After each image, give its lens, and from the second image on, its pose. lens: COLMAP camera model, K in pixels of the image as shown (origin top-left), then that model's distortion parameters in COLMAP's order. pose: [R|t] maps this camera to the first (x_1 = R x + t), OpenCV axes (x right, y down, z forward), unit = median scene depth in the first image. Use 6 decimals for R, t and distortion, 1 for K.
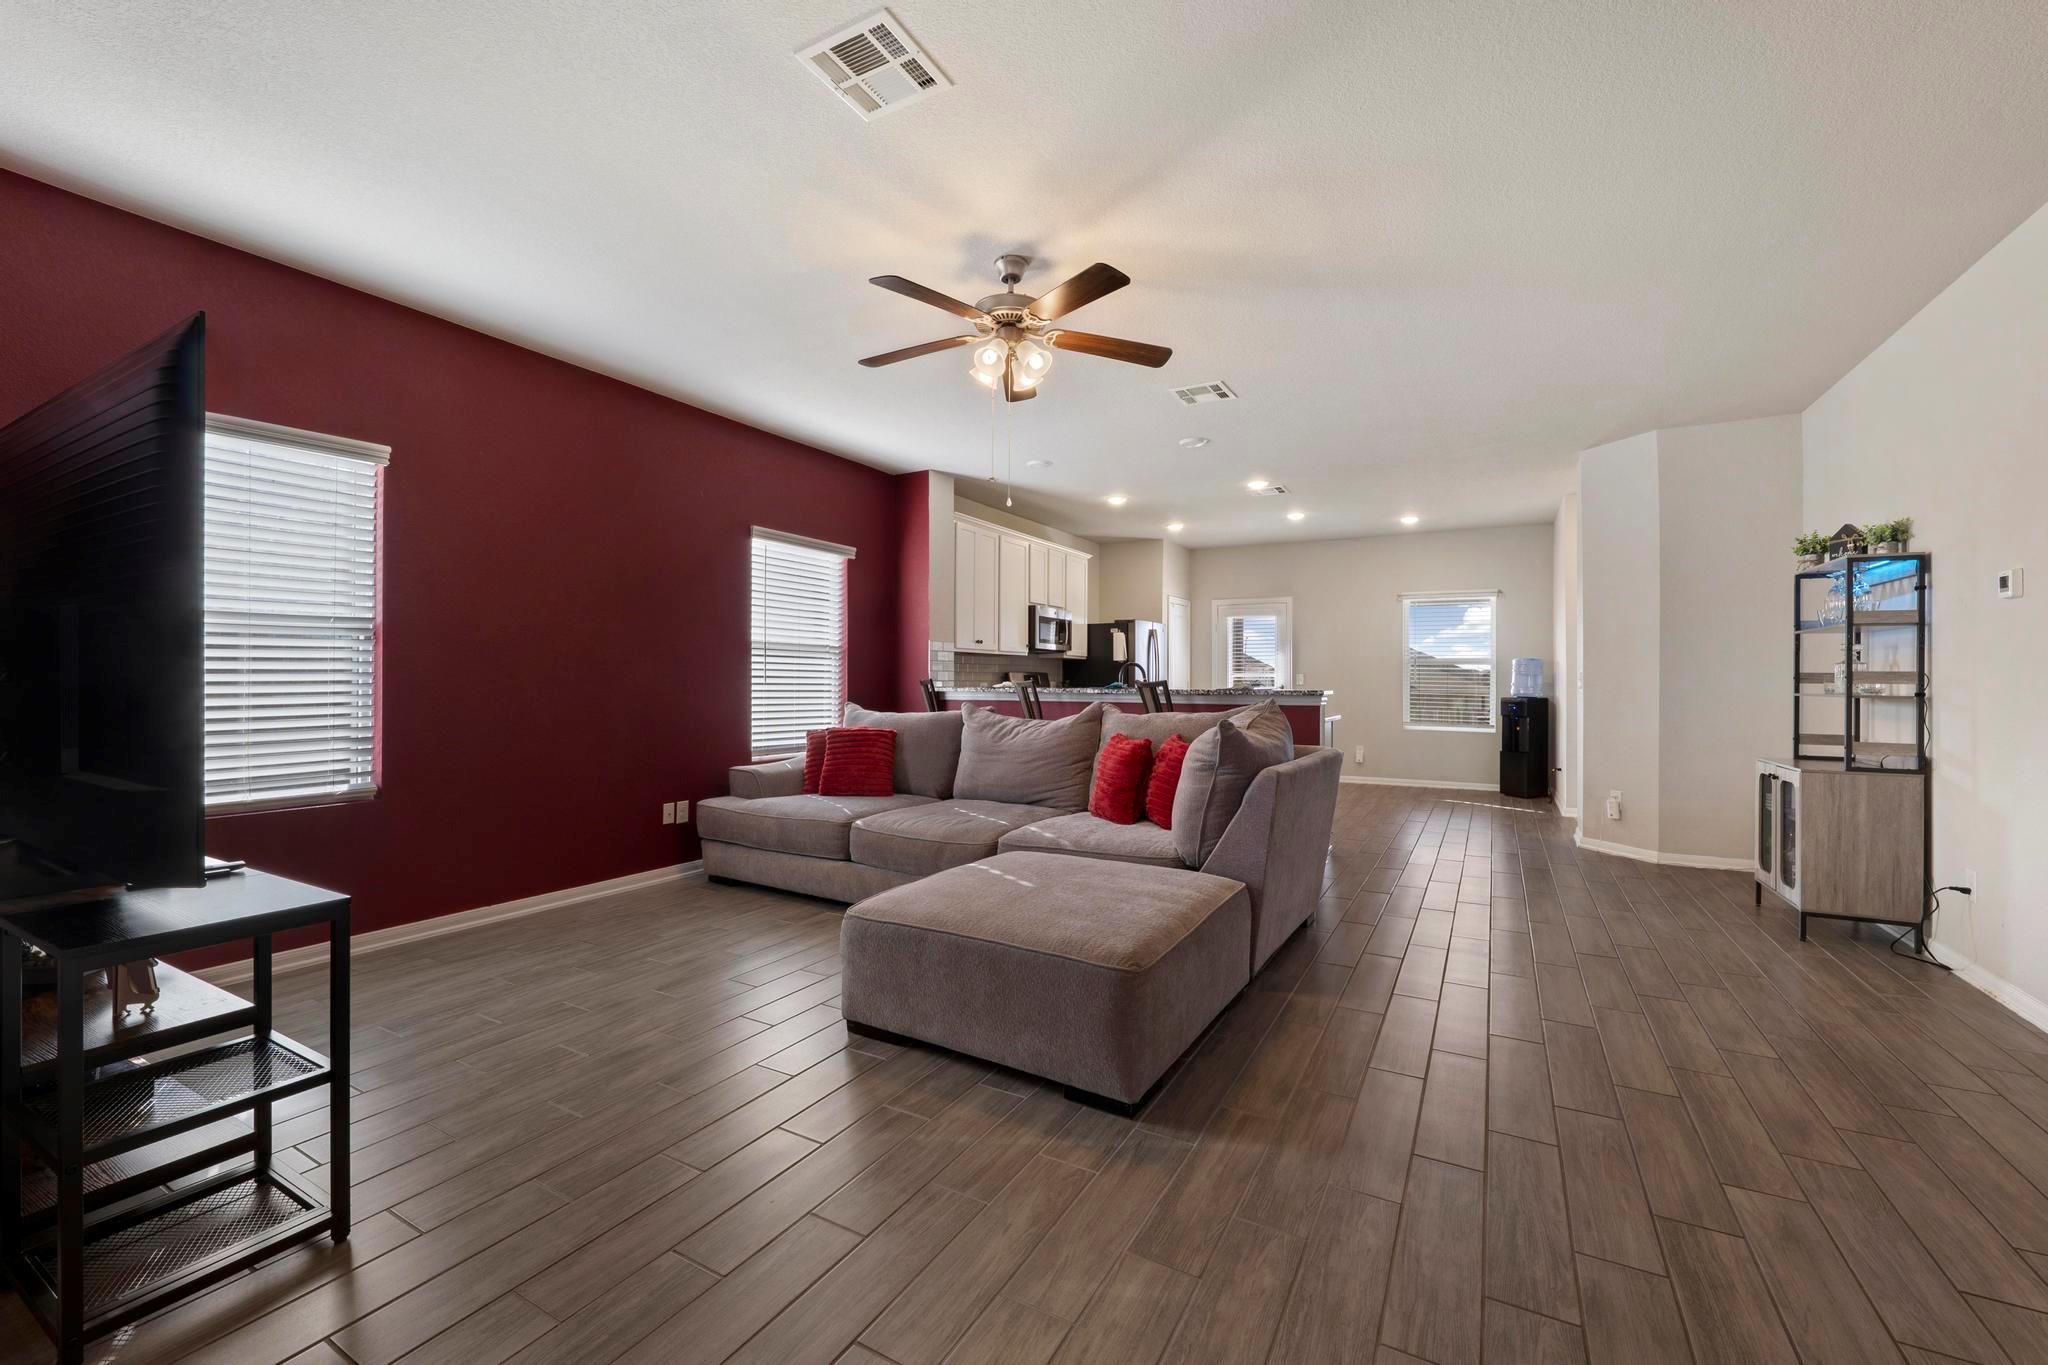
lens RADIAL K [[834.4, 0, 1015.5], [0, 834.4, 664.5], [0, 0, 1]] dist [-0.001802, -0.007235]
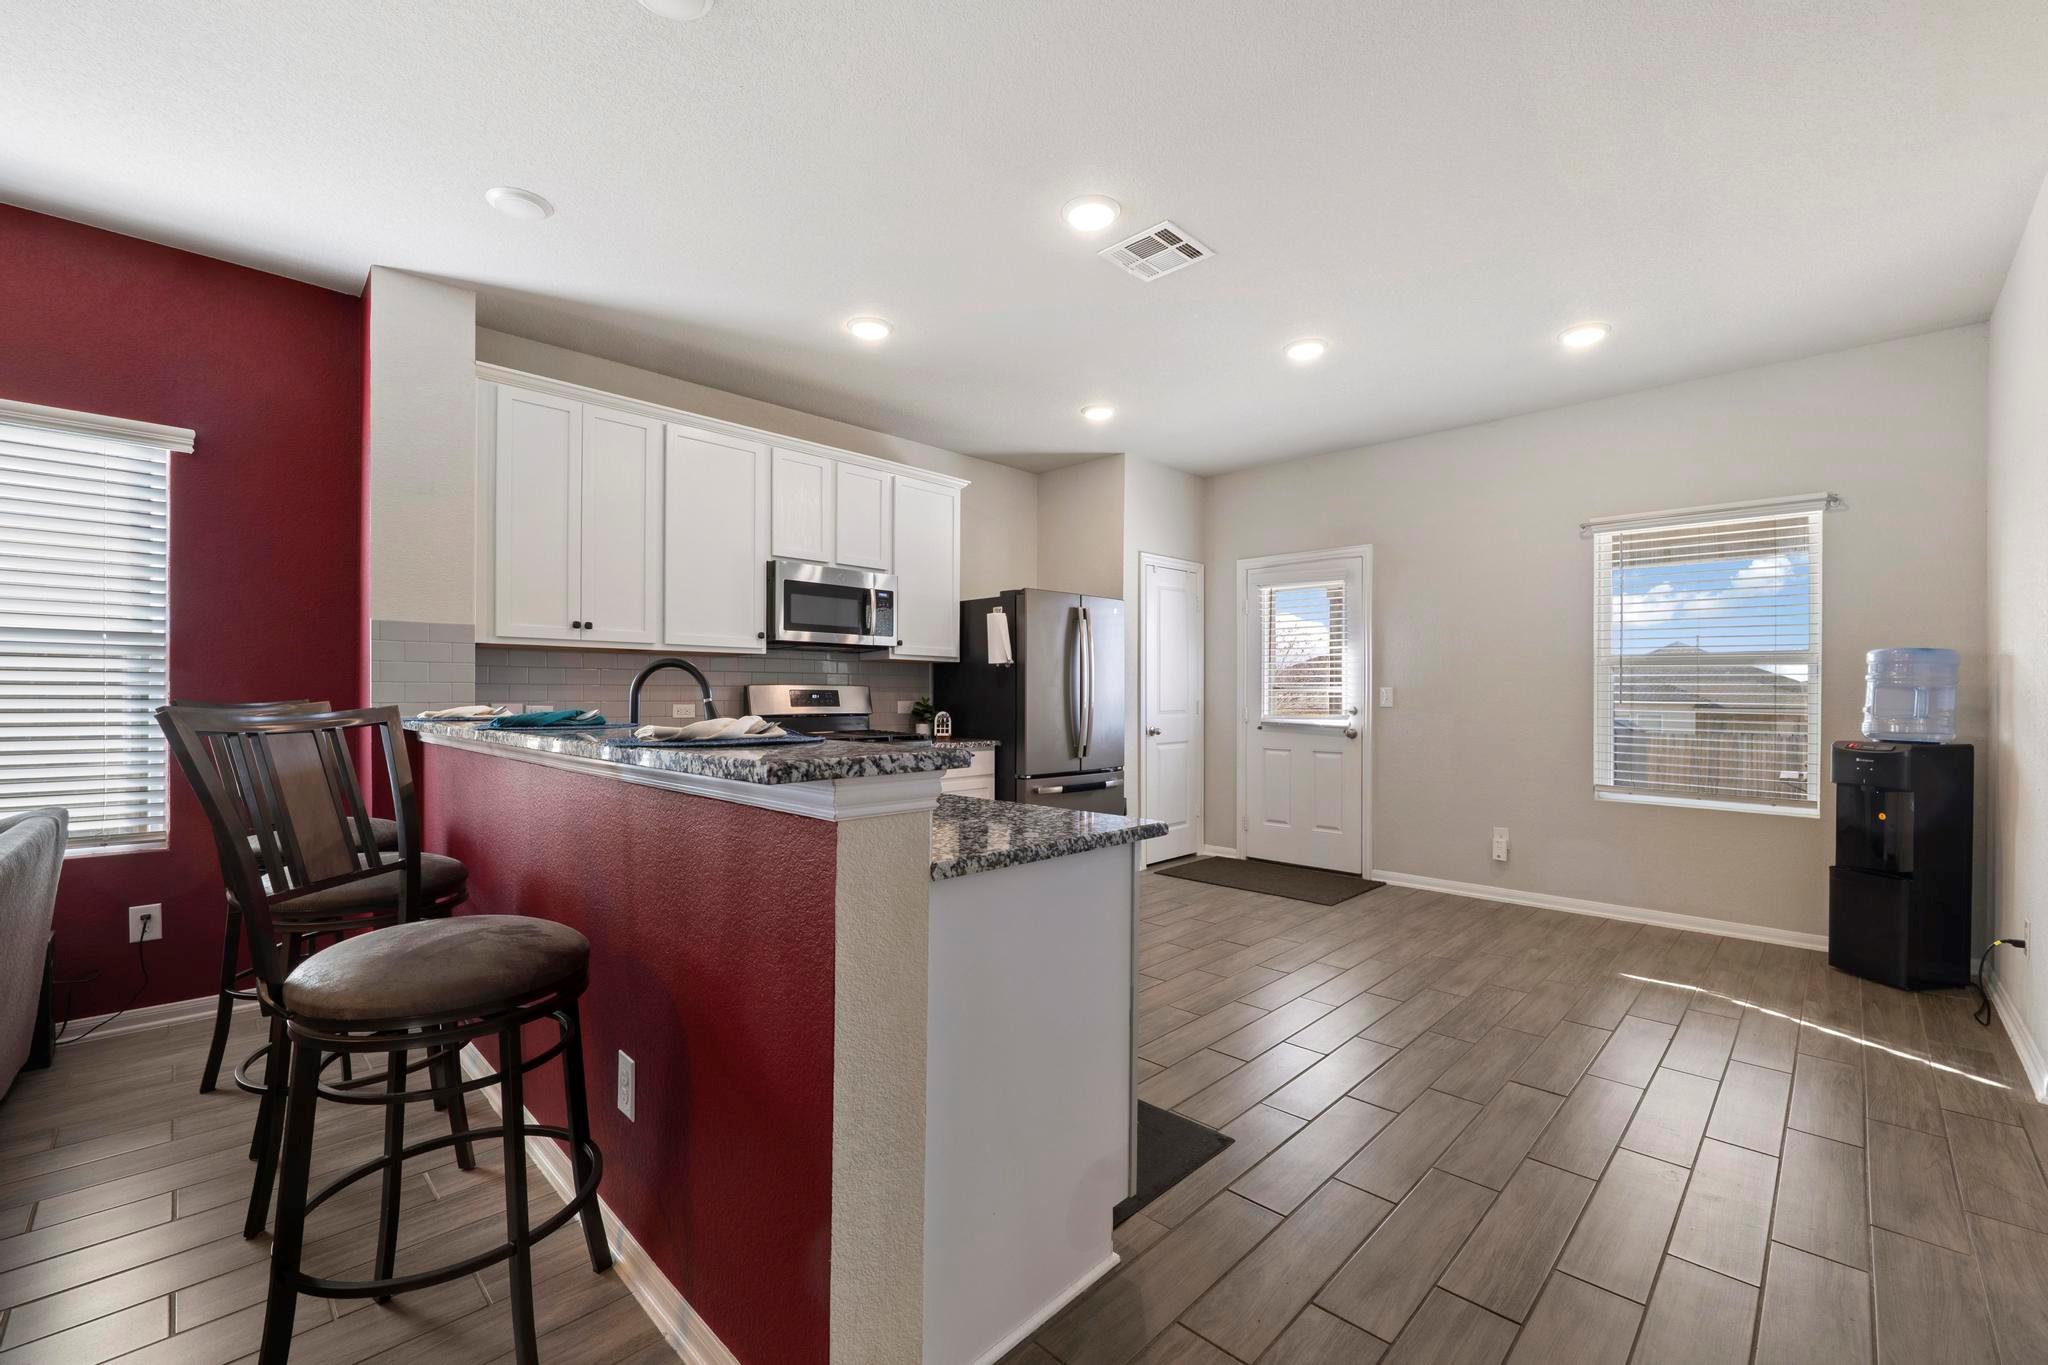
lens RADIAL K [[834.4, 0, 1015.5], [0, 834.4, 664.5], [0, 0, 1]] dist [-0.001802, -0.007235]
pose [[0.967156, -0.009866, -0.253994, 0.298021], [0.006300, 0.999870, -0.014850, 0.004975], [0.254107, 0.012762, 0.967092, 0.504515]]
